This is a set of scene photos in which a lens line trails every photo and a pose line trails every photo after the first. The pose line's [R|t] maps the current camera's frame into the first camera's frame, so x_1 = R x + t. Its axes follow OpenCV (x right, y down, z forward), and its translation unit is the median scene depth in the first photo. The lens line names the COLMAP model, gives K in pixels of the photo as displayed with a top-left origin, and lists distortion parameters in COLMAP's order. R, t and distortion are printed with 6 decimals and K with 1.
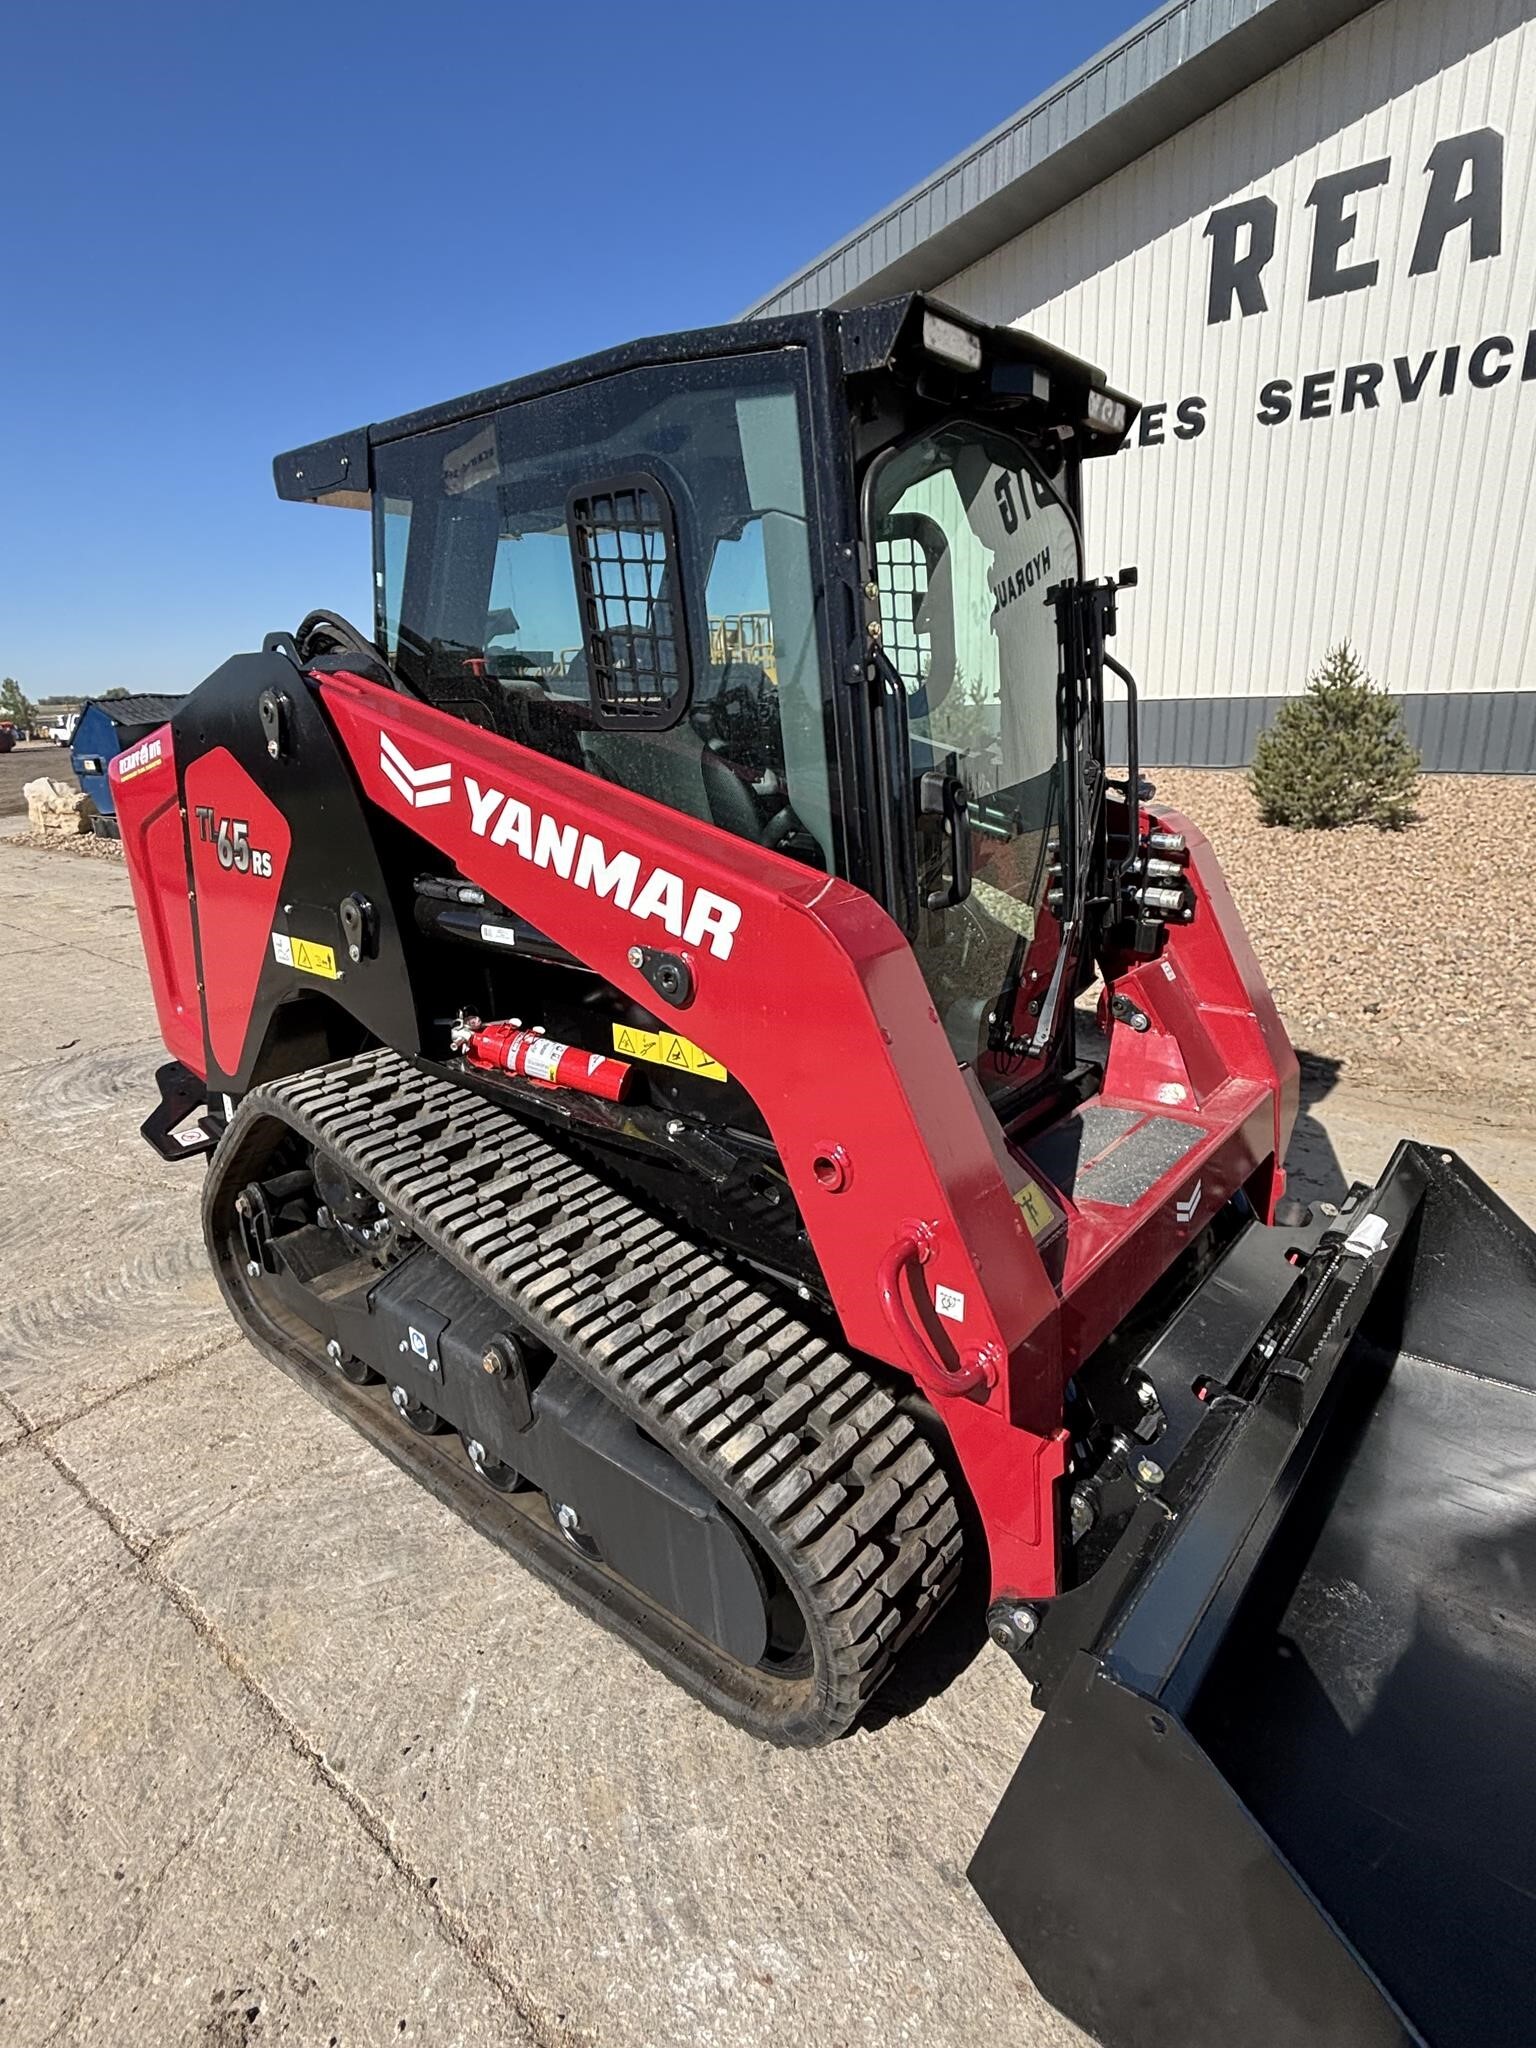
lens RADIAL K [[1039.7, 0, 772.8], [0, 1039.7, 1020.8], [0, 0, 1]] dist [-0.015996, 0.011249]
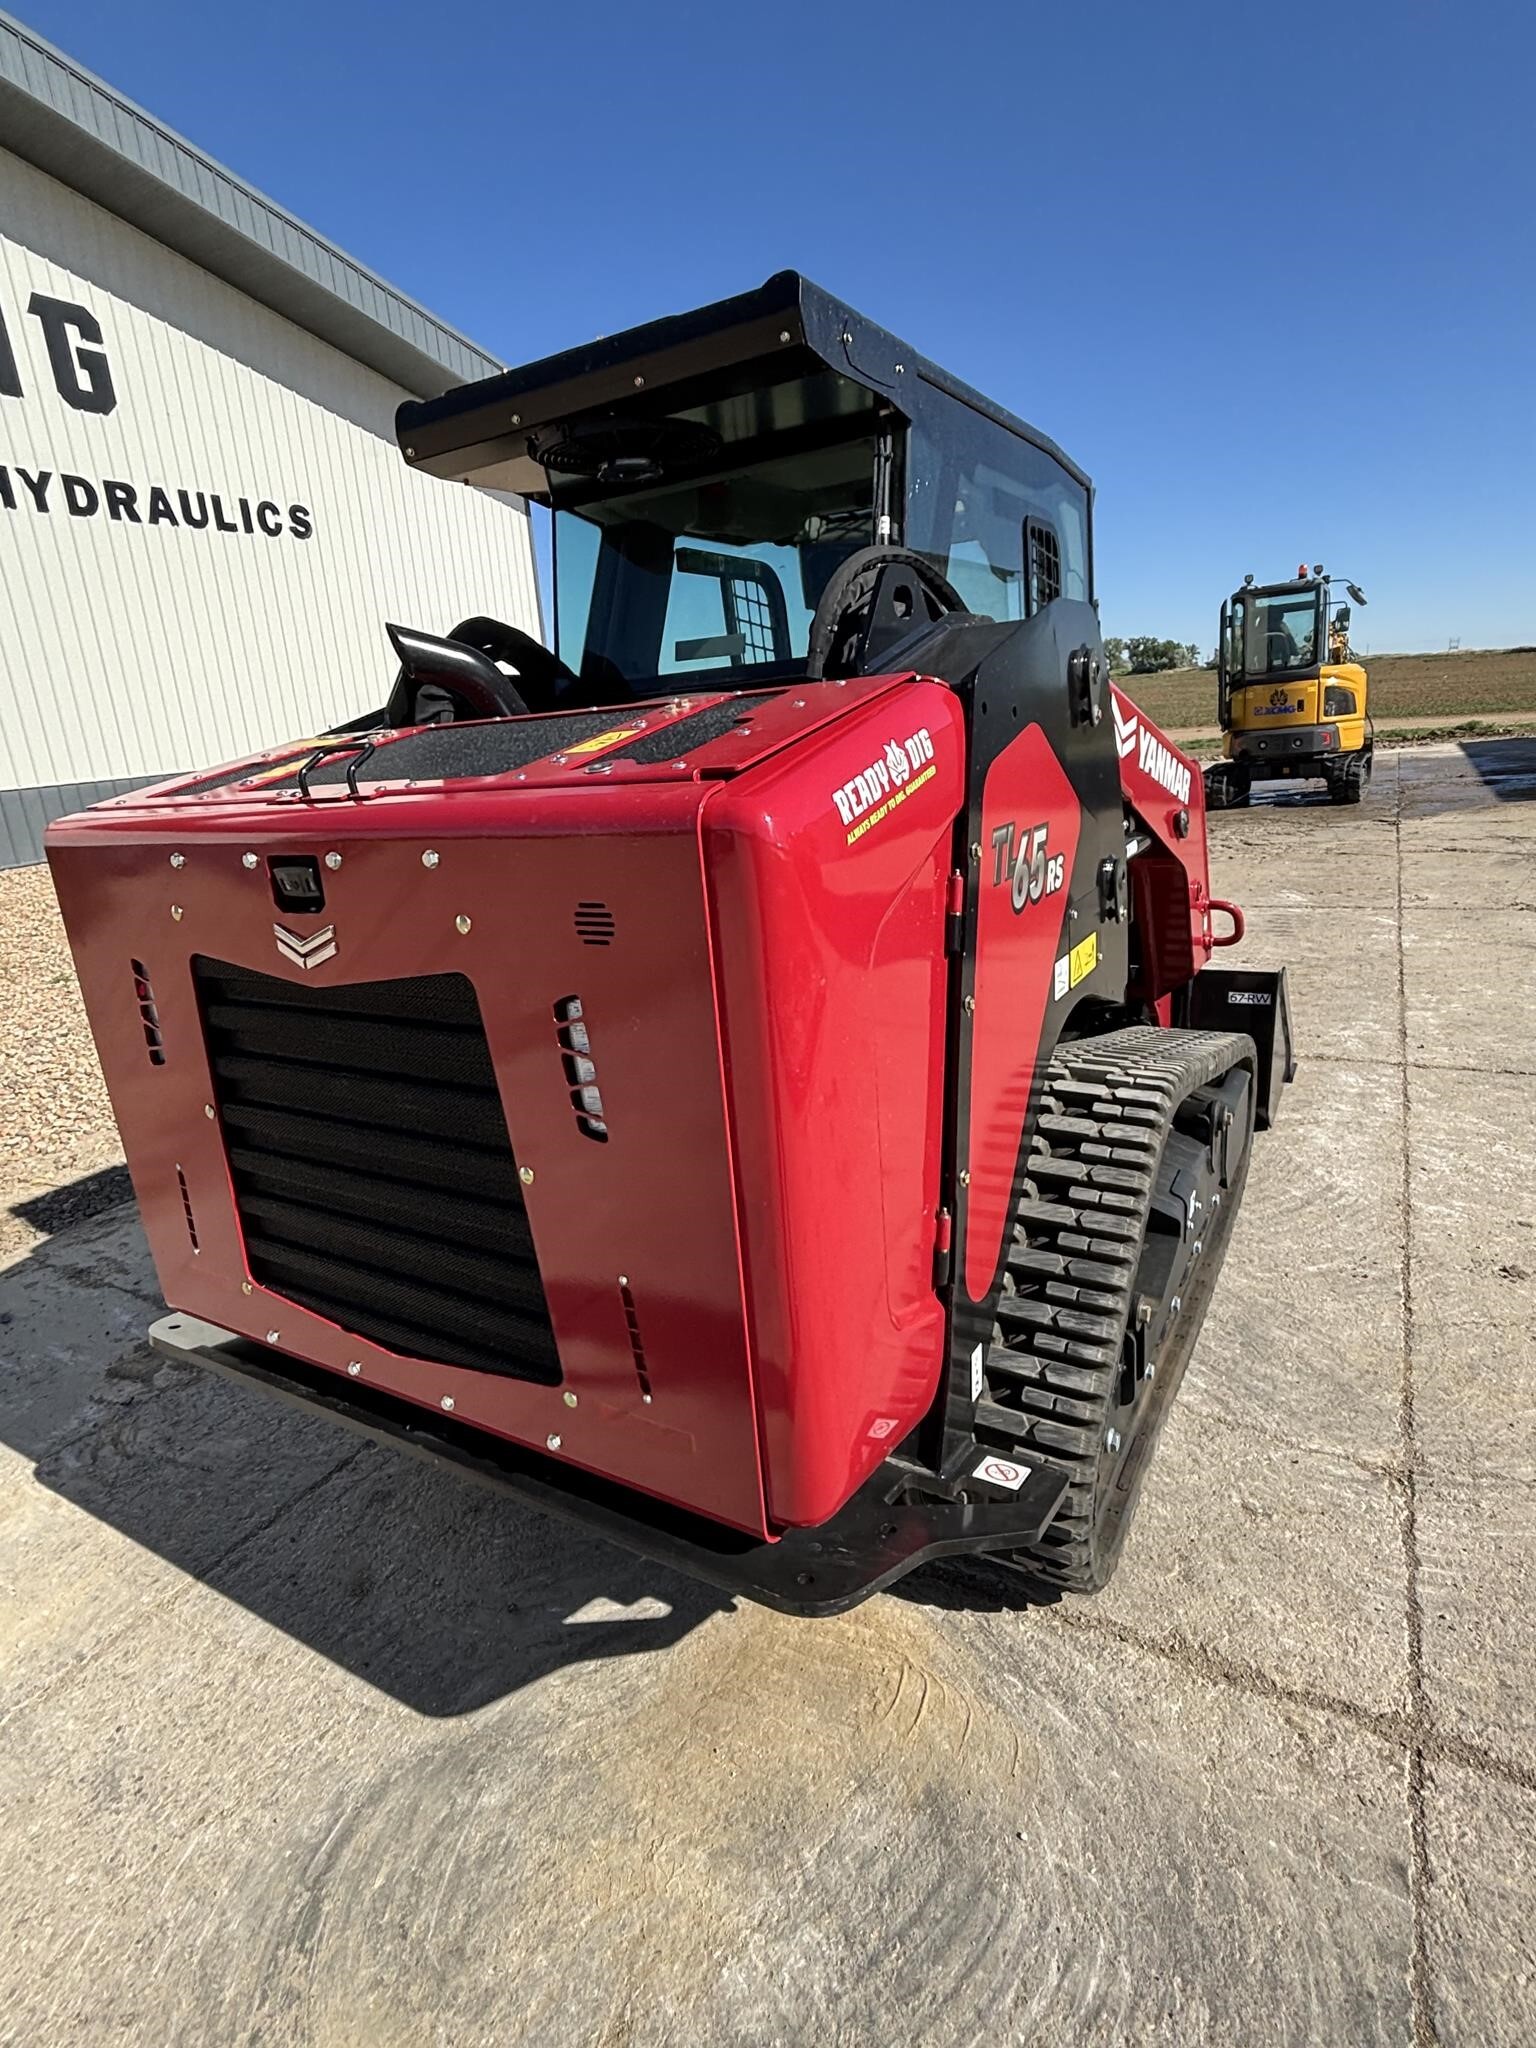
lens RADIAL K [[1036.6, 0, 773.7], [0, 1036.6, 1020.0], [0, 0, 1]] dist [-0.011453, 0.008431]
pose [[-0.156012, -0.241639, 0.957742, -1.324540], [0.373899, 0.883017, 0.283692, -0.381938], [-0.914254, 0.402358, -0.047413, 1.384019]]
